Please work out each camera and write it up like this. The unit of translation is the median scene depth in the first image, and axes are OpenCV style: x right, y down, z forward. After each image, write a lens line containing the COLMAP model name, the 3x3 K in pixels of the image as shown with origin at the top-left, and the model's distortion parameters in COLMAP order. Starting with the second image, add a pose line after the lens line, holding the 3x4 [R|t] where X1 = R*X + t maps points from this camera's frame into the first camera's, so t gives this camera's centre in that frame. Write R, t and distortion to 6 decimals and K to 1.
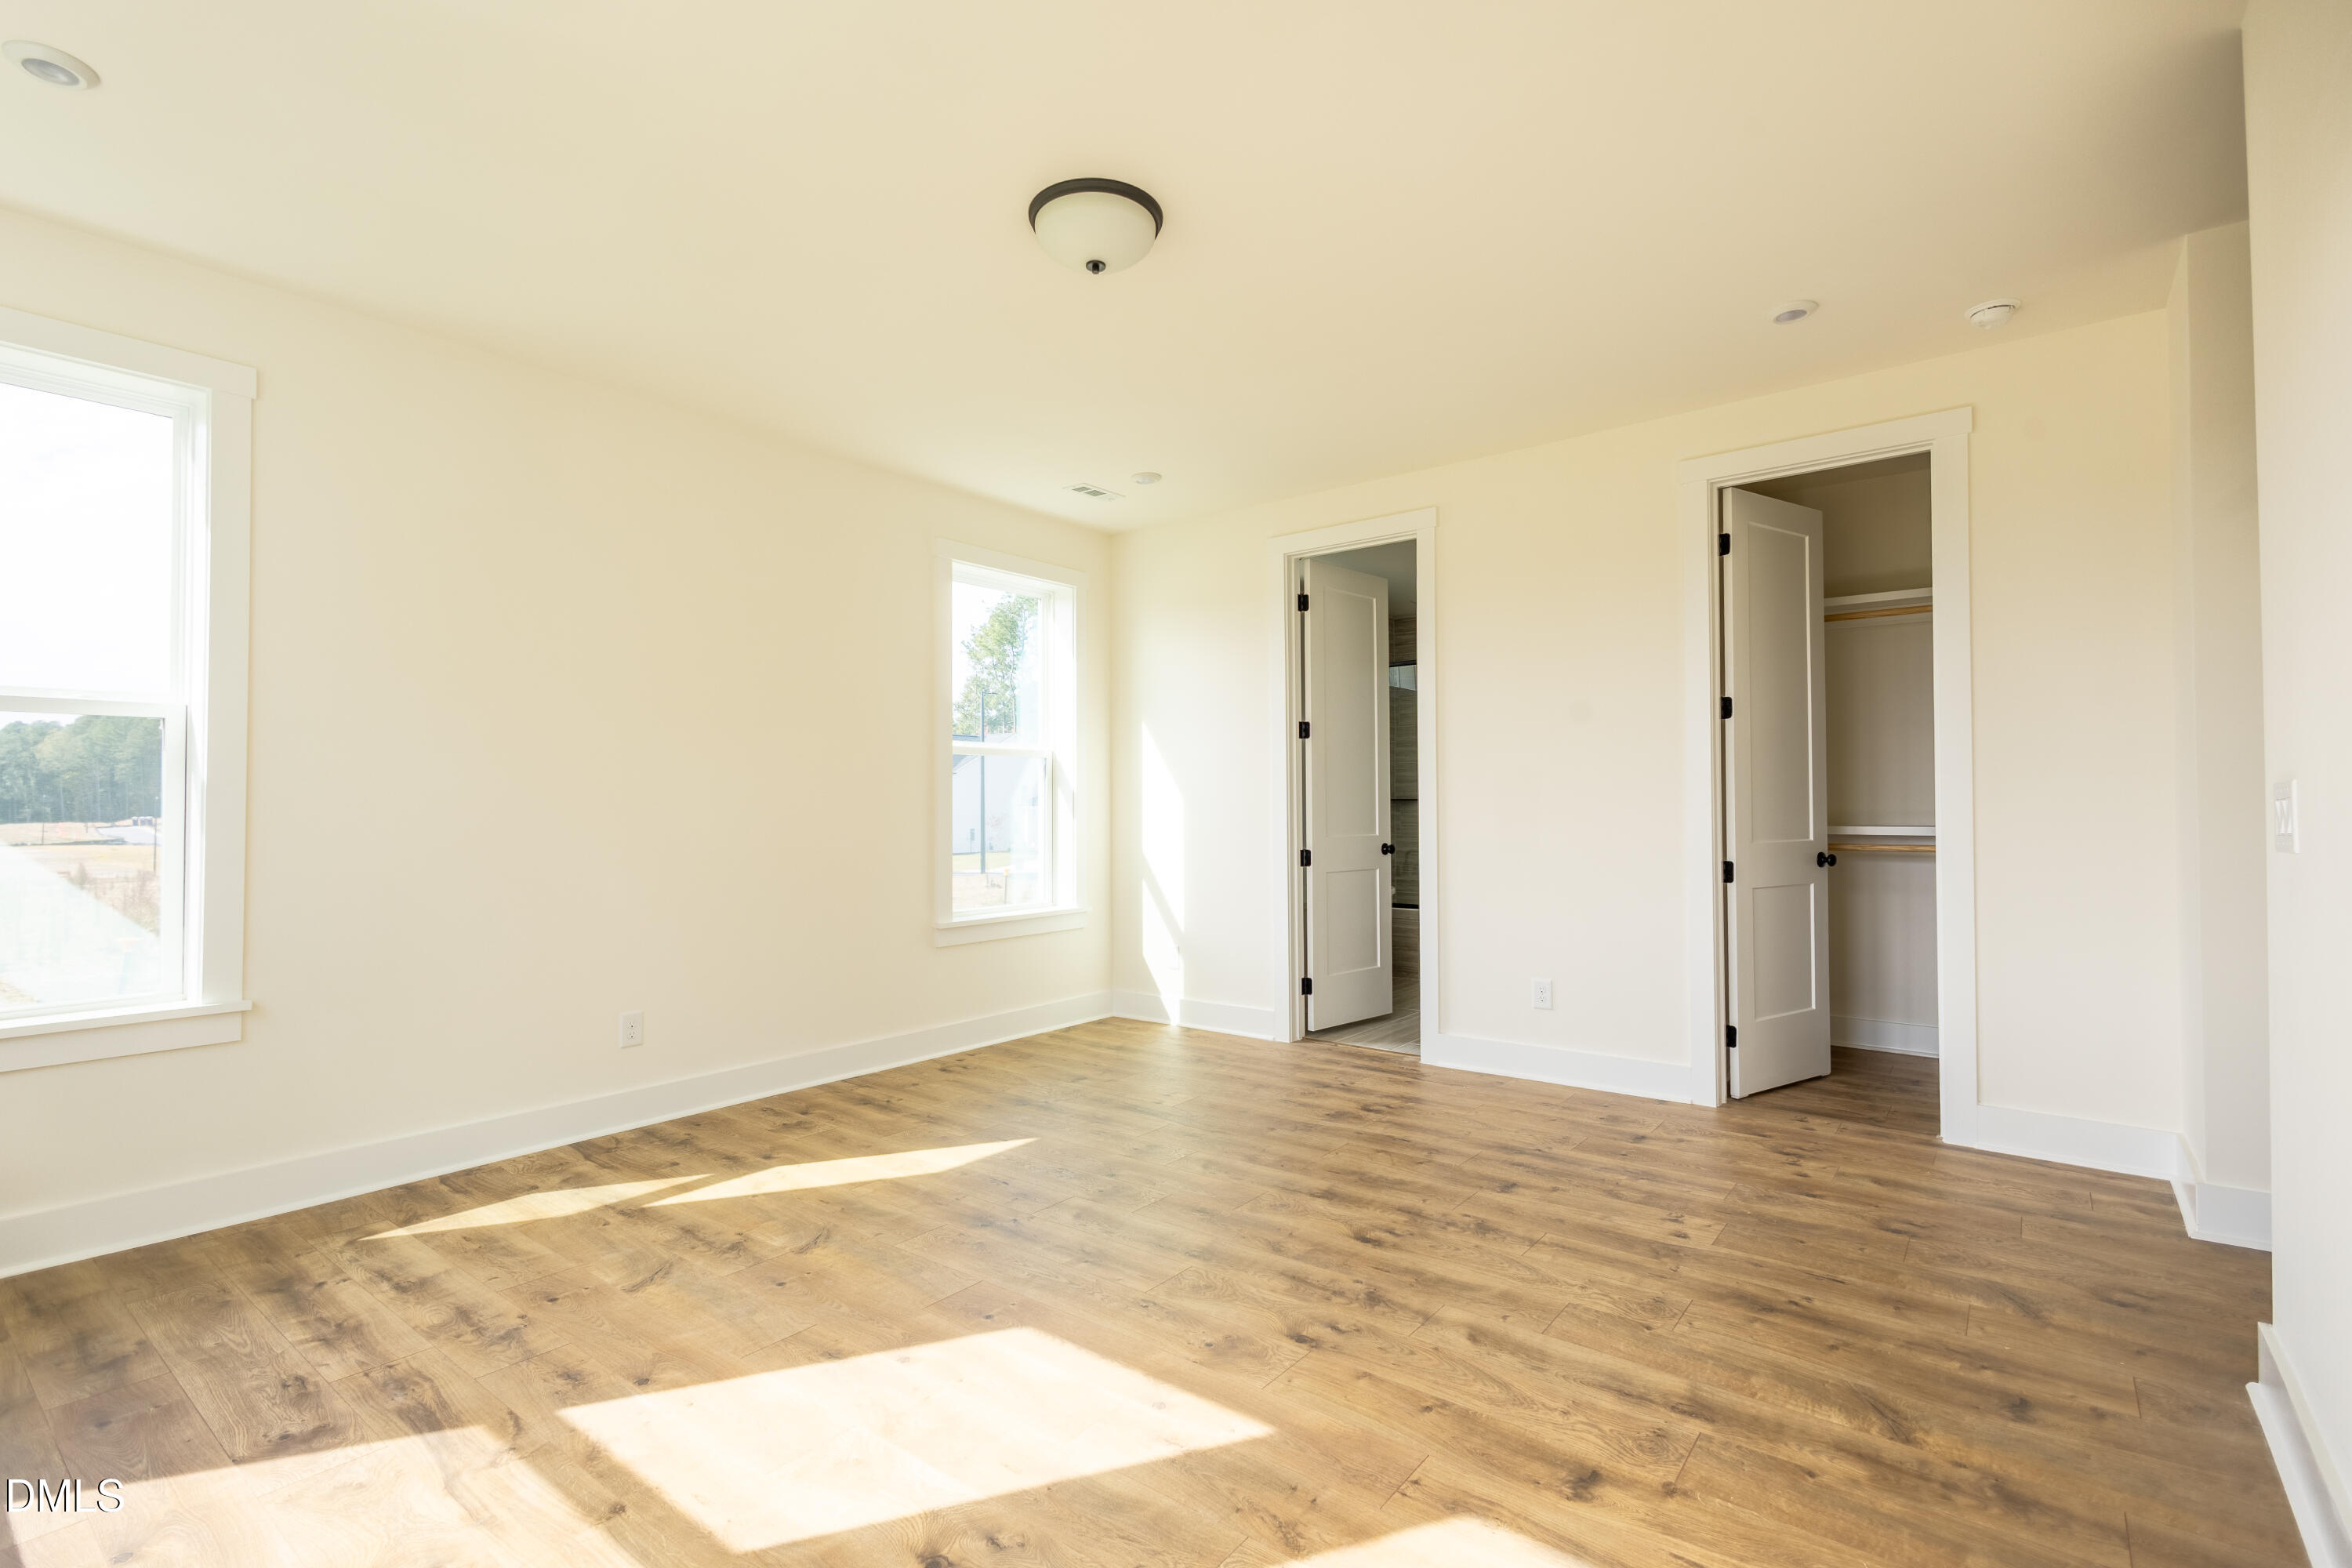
lens RADIAL K [[1086.4, 0, 1176.0], [0, 1086.4, 784.0], [0, 0, 1]] dist [0.020048, -0.010949]
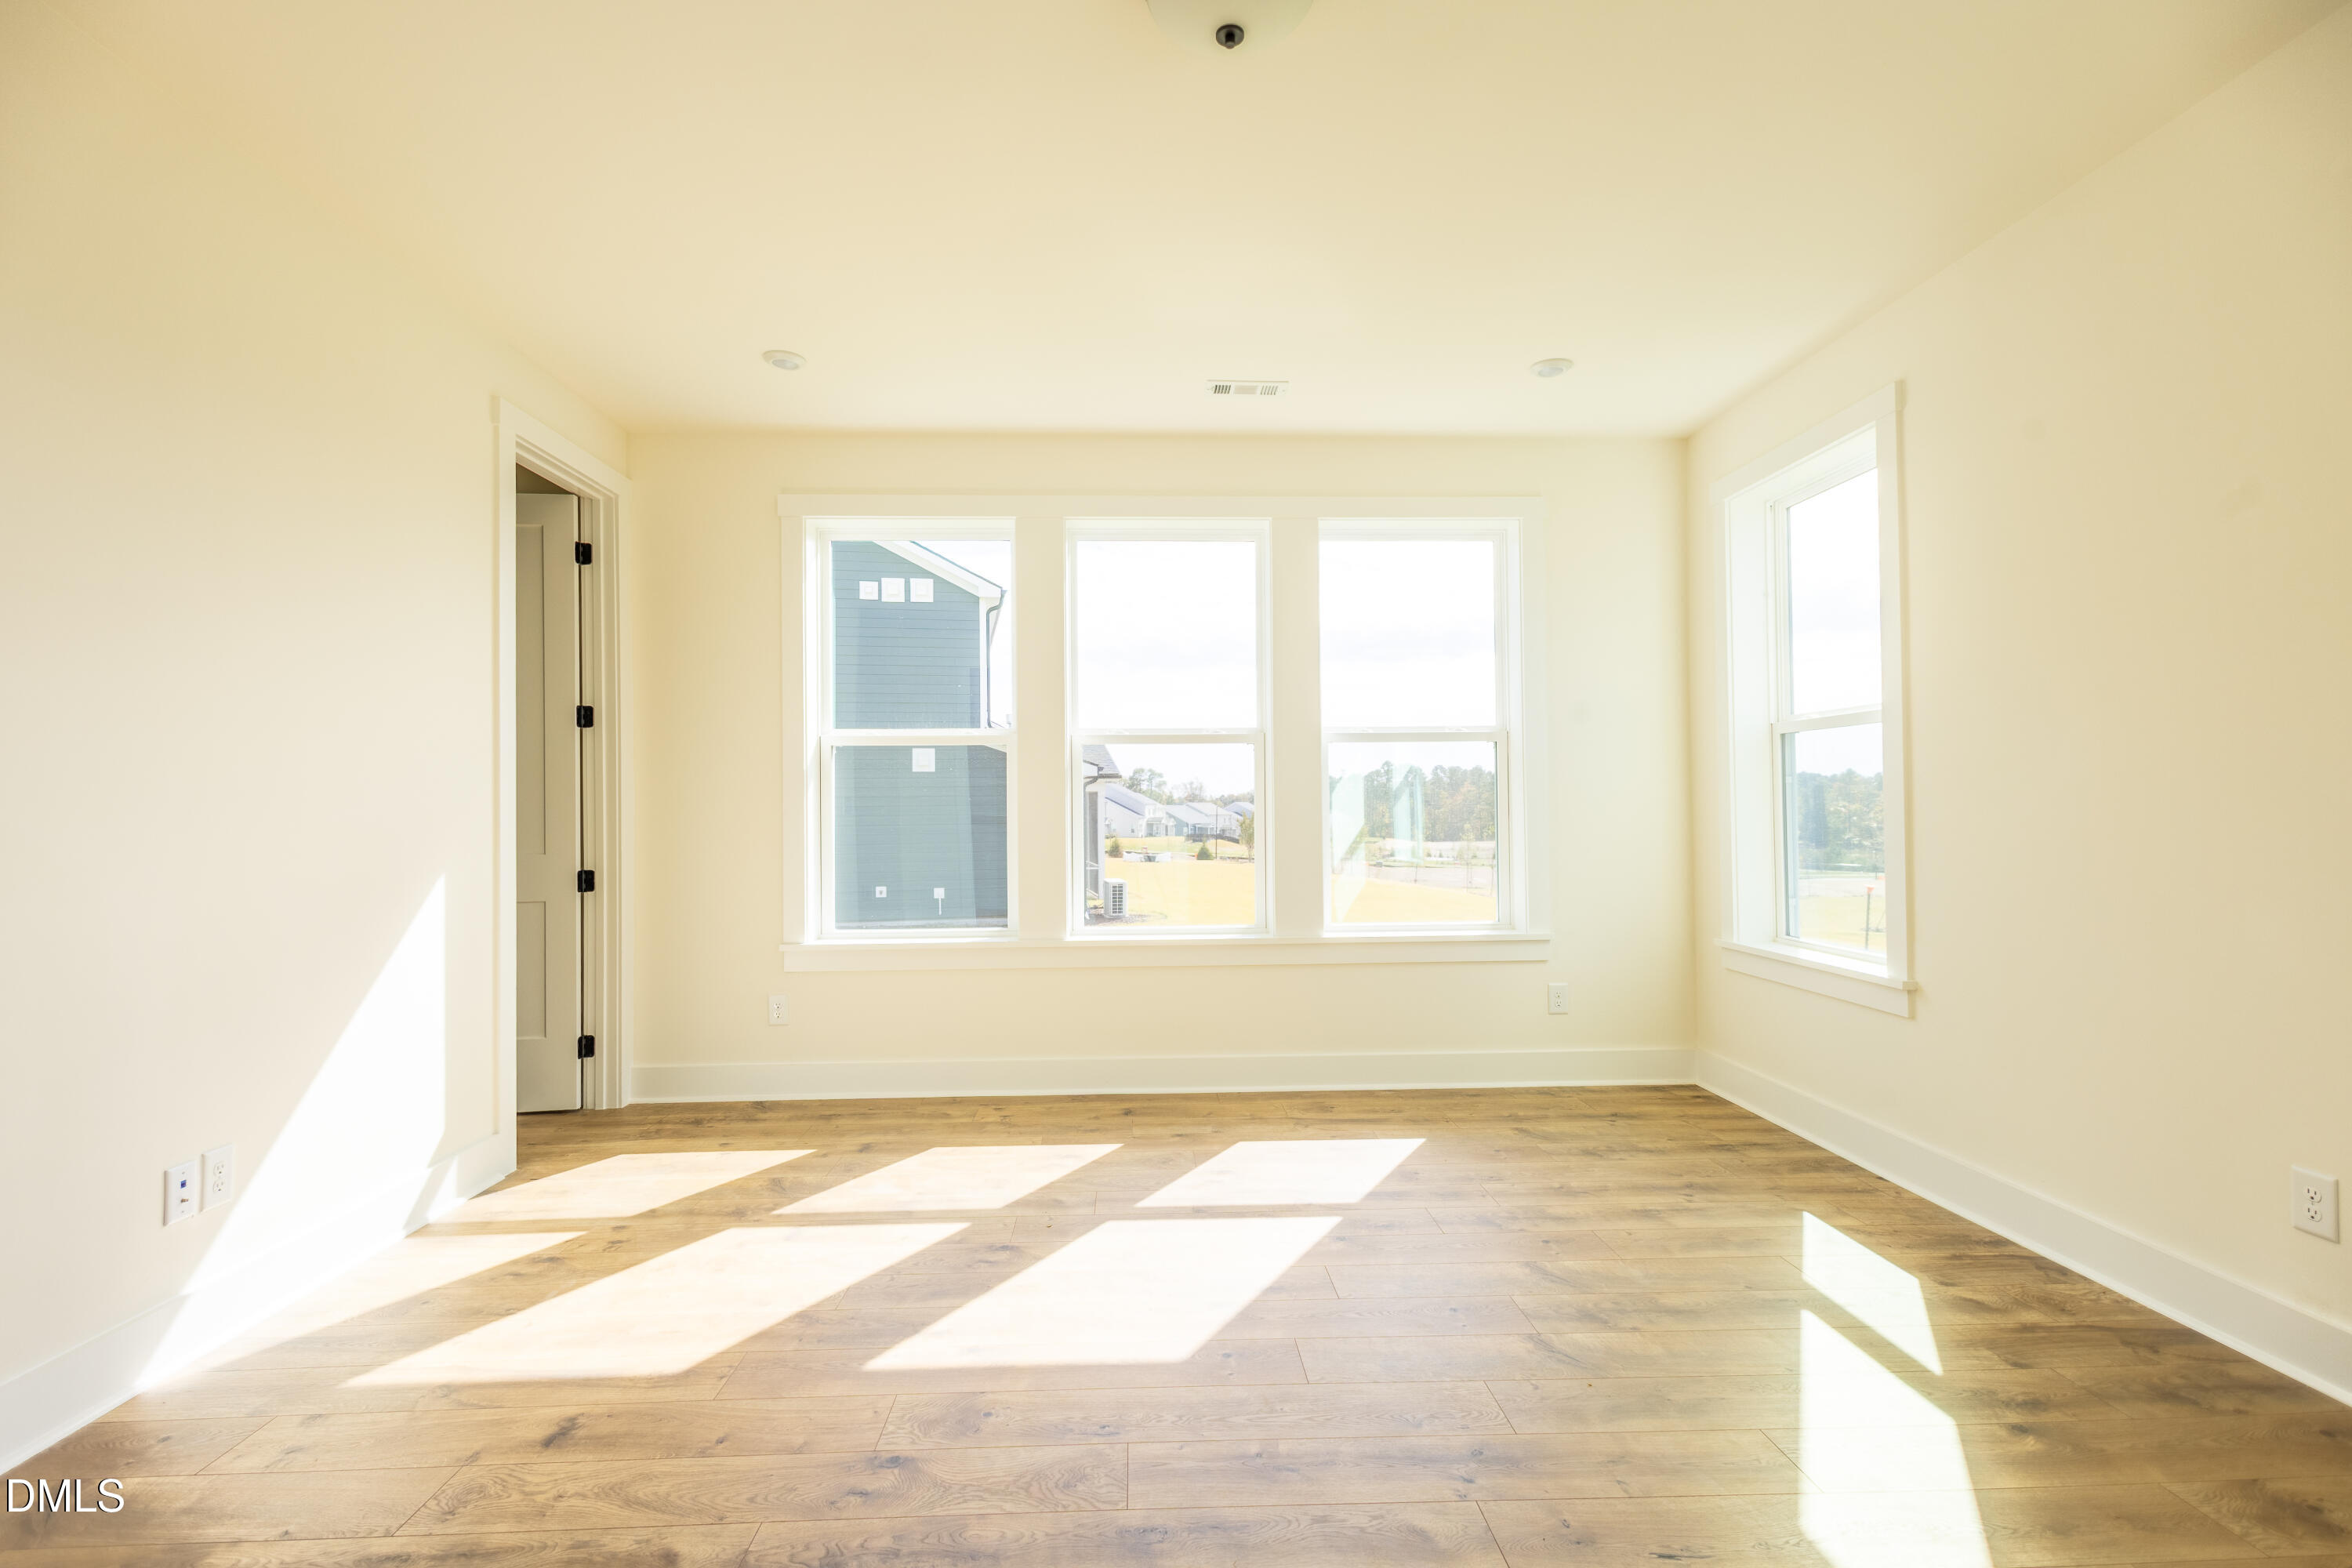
lens RADIAL K [[1086.4, 0, 1176.0], [0, 1086.4, 784.0], [0, 0, 1]] dist [0.020048, -0.010949]
pose [[-0.765181, -0.002926, -0.643809, 0.472067], [0.024361, 0.999142, -0.033495, 0.034602], [0.643354, -0.041314, -0.764453, 1.746402]]
